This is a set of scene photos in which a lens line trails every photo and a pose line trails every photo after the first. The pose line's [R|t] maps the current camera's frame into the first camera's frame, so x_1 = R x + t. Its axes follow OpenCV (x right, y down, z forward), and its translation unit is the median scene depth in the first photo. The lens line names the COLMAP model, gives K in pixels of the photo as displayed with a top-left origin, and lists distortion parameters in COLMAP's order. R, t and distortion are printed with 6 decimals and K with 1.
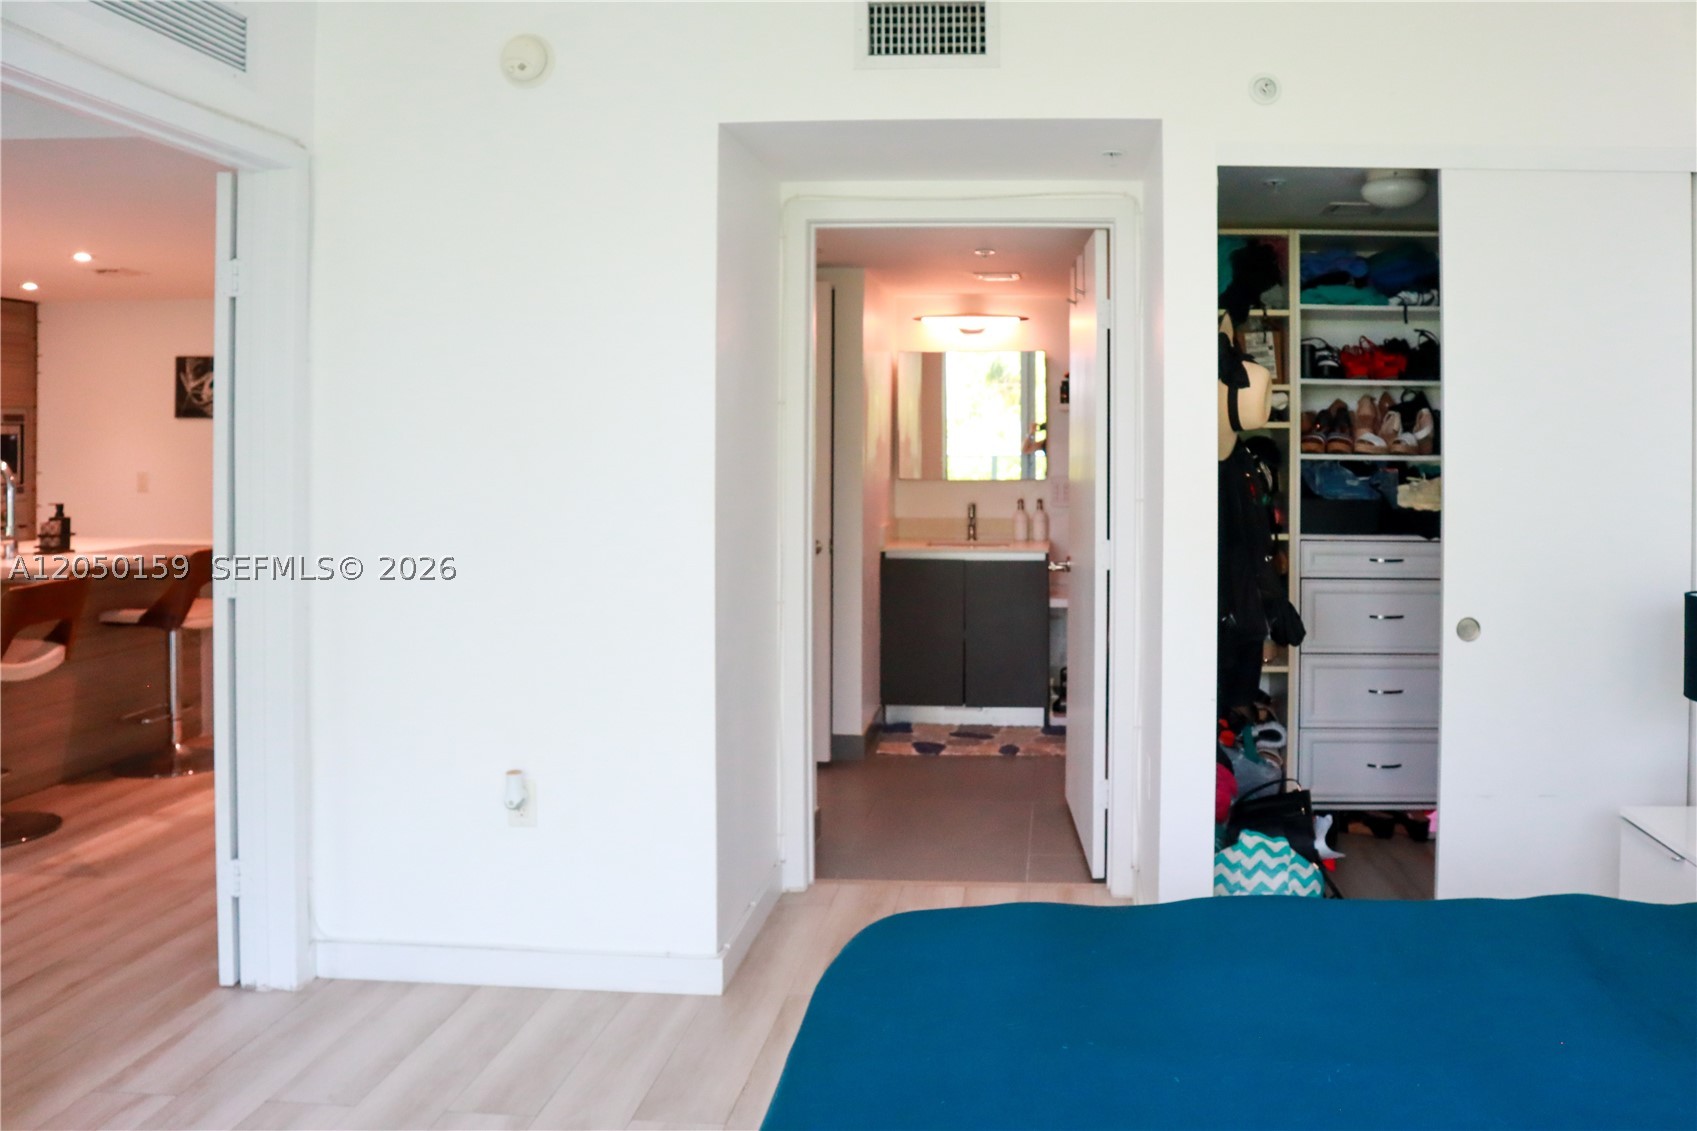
lens RADIAL K [[1250.5, 0, 1014.1], [0, 1250.5, 431.9], [0, 0, 1]] dist [-0.071184, 0.024603]
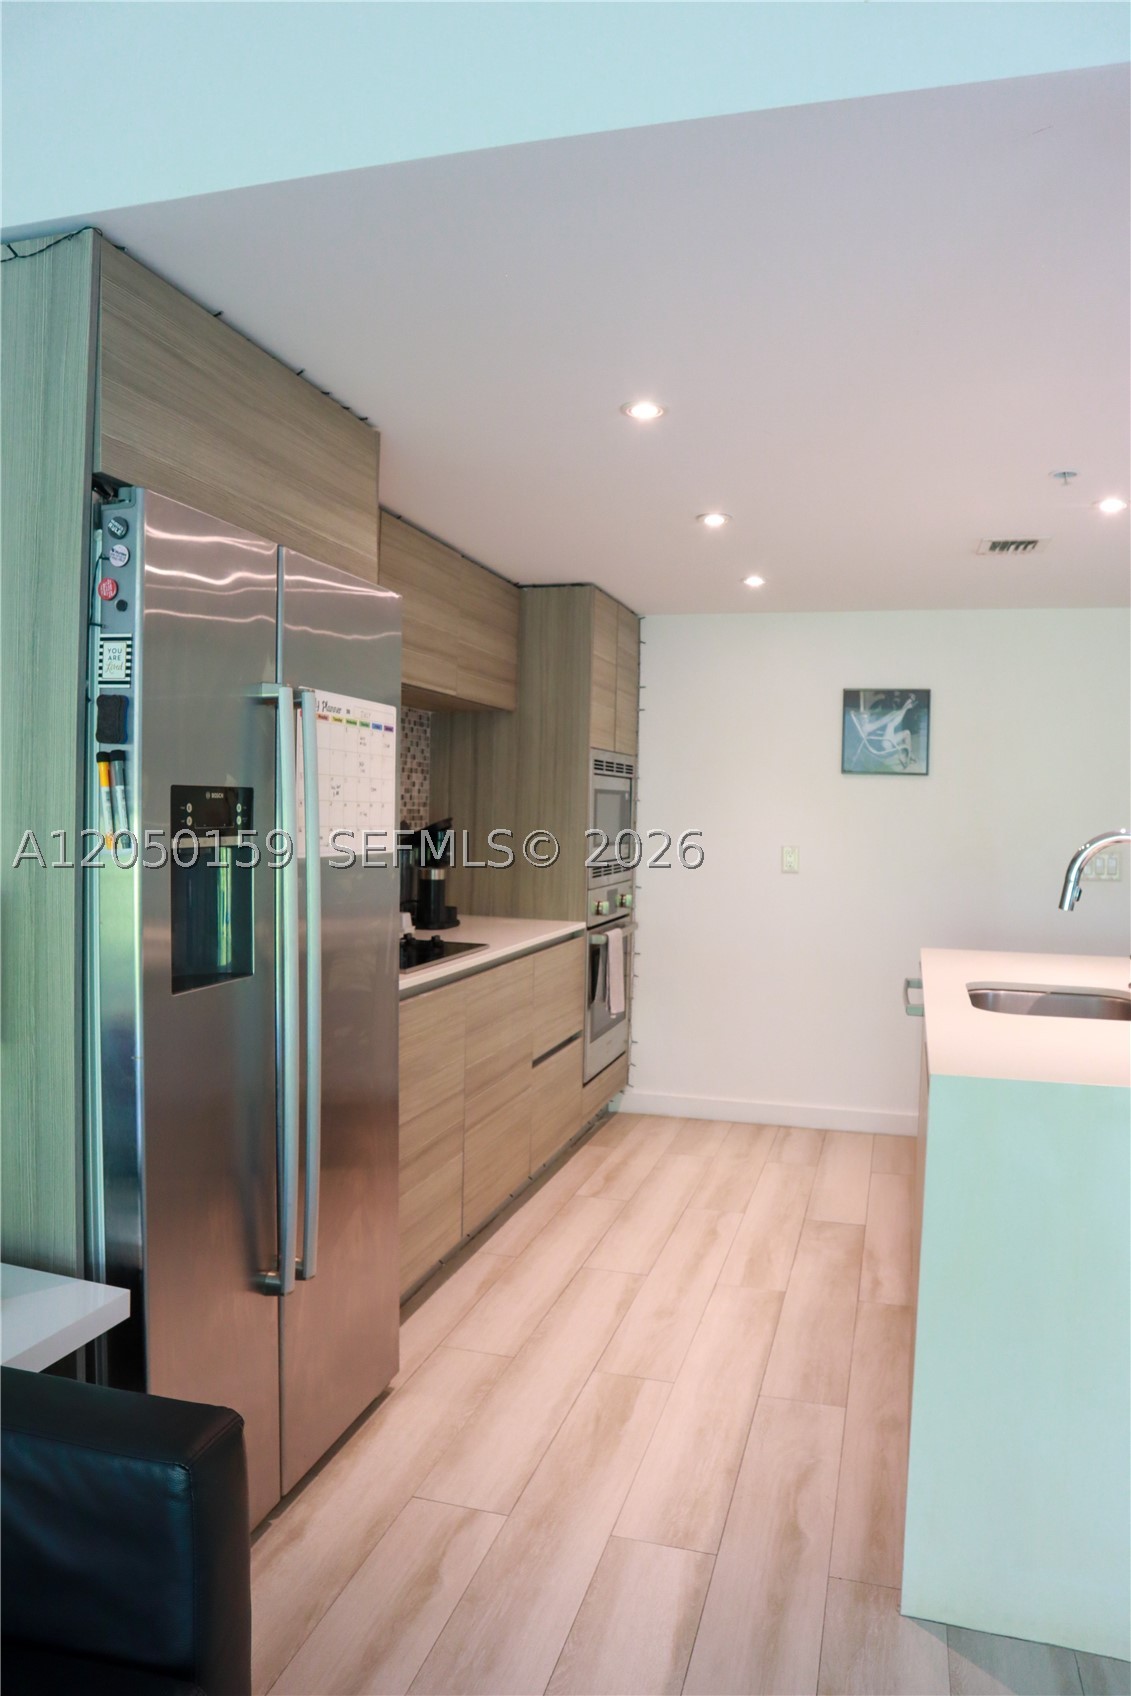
lens RADIAL K [[1171.7, 0, 582.3], [0, 1171.7, 844.9], [0, 0, 1]] dist [-0.116781, 0.064805]
pose [[0.972717, 0.026852, -0.230434, -0.681215], [-0.019291, 0.999201, 0.035003, 0.010157], [0.231190, -0.029603, 0.972458, 0.283260]]
